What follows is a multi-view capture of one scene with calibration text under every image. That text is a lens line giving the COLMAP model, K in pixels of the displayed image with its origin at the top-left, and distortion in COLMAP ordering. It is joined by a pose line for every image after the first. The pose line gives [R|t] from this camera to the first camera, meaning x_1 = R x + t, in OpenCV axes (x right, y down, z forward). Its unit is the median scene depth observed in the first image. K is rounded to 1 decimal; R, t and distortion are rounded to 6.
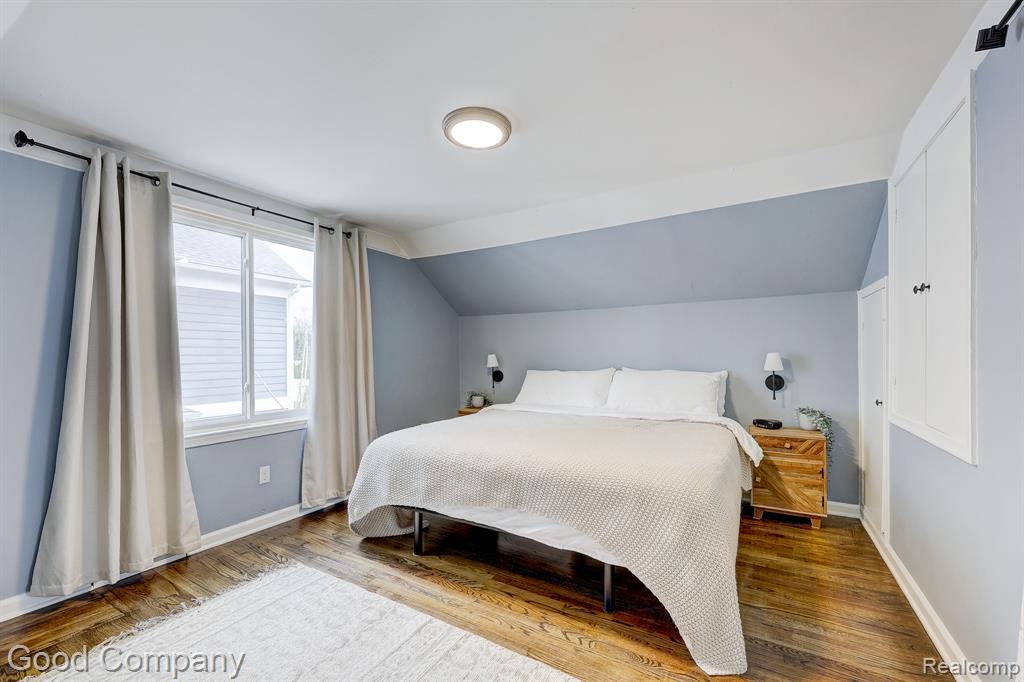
lens RADIAL K [[428.7, 0, 511.4], [0, 428.7, 350.8], [0, 0, 1]] dist [0.011285, 0.000277]
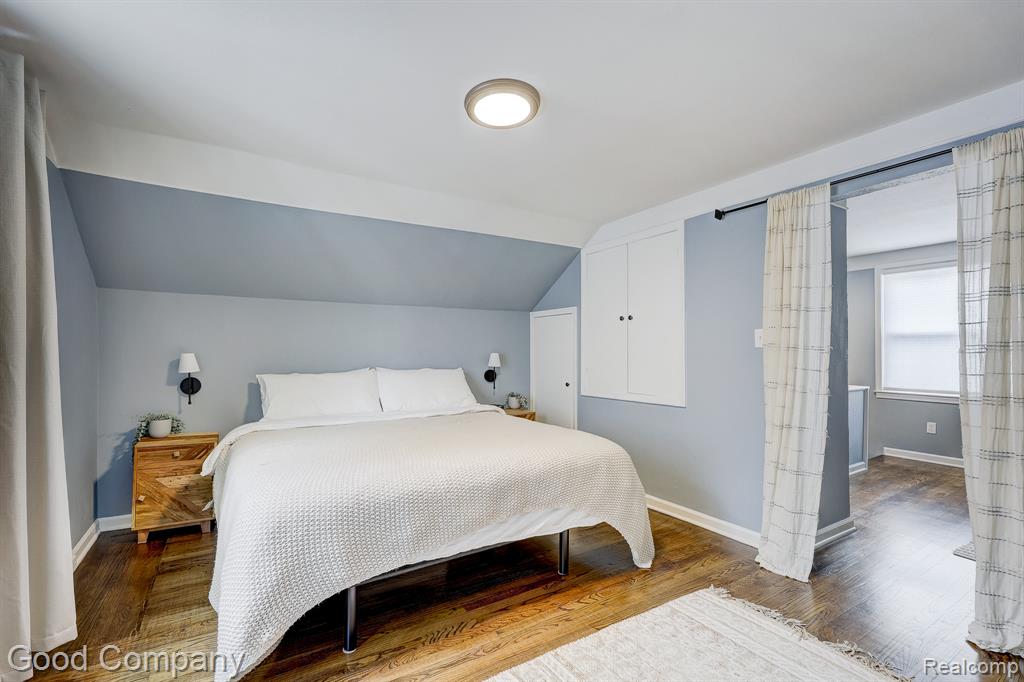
lens RADIAL K [[427.7, 0, 505.5], [0, 427.7, 347.8], [0, 0, 1]] dist [0.002512, 0.000207]
pose [[0.477321, 0.017295, 0.878559, -0.814467], [-0.009090, 0.999850, -0.014745, 0.010707], [-0.878682, -0.000948, 0.477406, 0.543359]]
